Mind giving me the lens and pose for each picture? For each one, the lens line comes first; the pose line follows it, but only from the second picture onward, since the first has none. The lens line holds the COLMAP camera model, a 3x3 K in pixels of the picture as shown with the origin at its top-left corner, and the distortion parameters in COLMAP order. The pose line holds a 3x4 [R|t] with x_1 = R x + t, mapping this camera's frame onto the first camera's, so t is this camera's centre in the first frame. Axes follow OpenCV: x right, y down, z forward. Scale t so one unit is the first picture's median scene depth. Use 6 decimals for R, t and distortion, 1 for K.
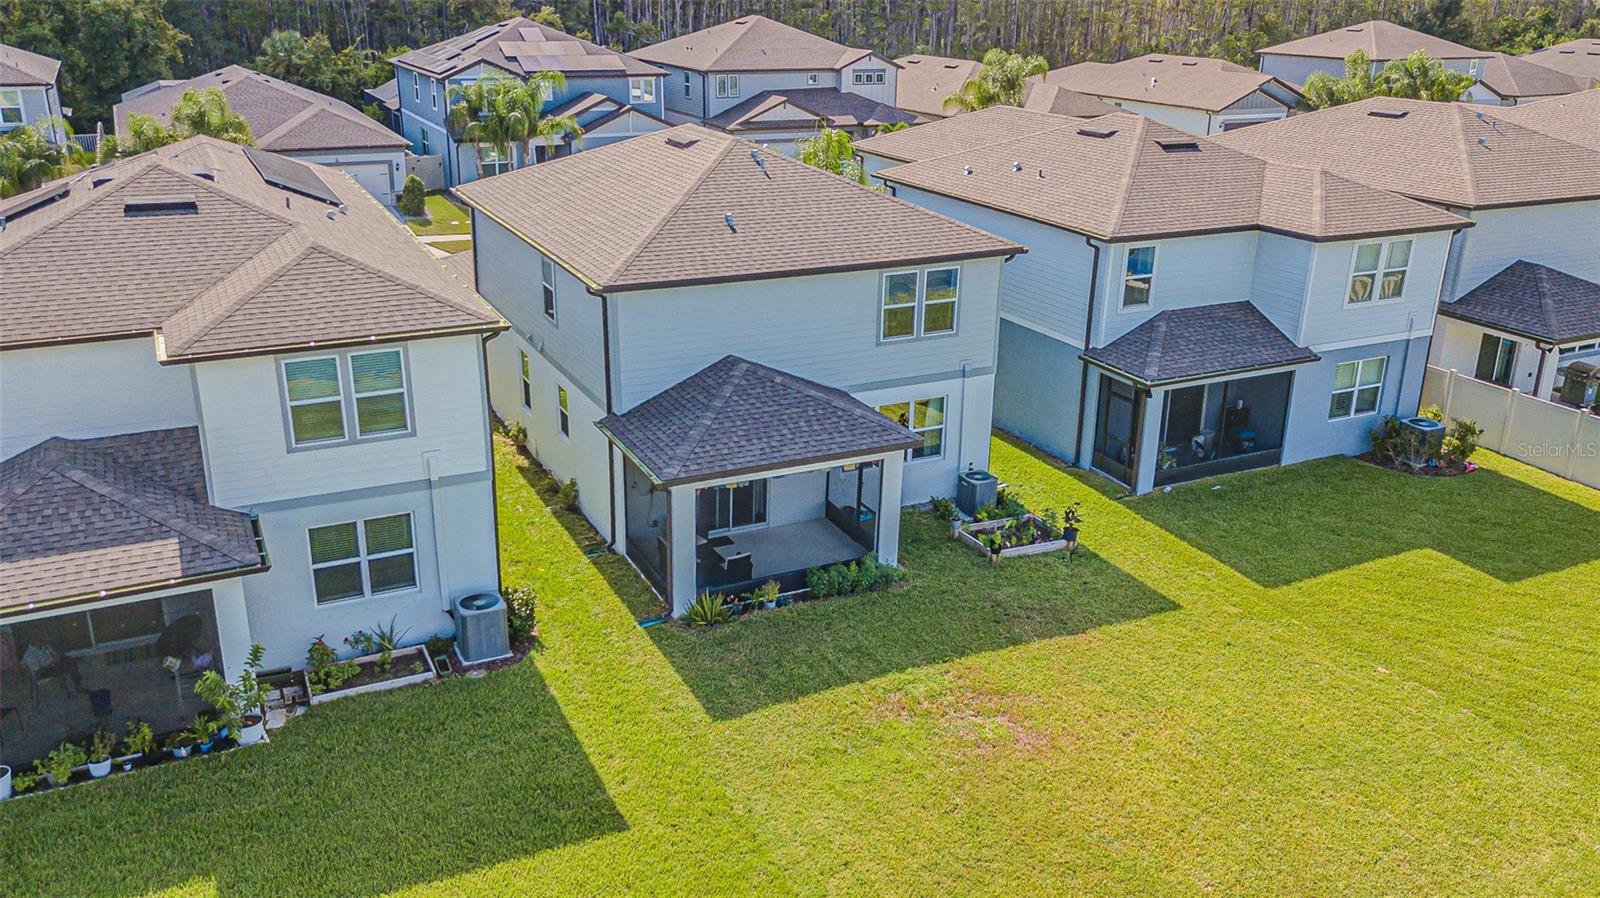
lens RADIAL K [[1278.6, 0, 798.7], [0, 1278.6, 436.7], [0, 0, 1]] dist [0.022193, 0.003318]
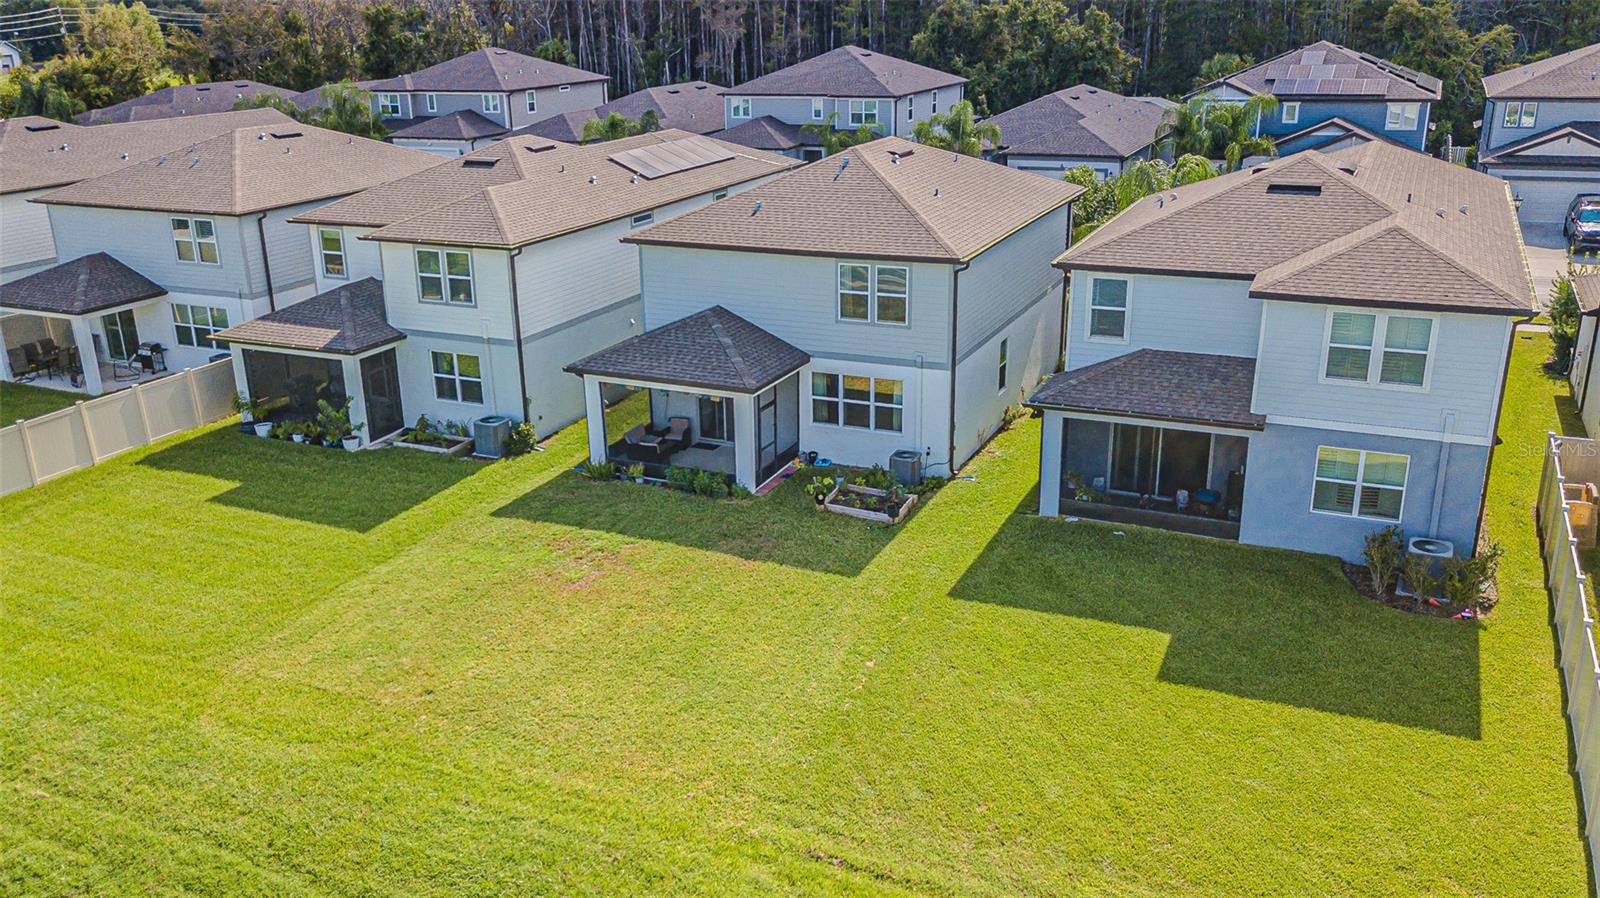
lens RADIAL K [[1298.6, 0, 836.1], [0, 1298.6, 454.0], [0, 0, 1]] dist [0.017709, 0.005462]
pose [[0.635046, 0.228216, -0.737993, 0.996755], [-0.232305, 0.967560, 0.099307, -0.073039], [0.736716, 0.108375, 0.667461, 0.197978]]
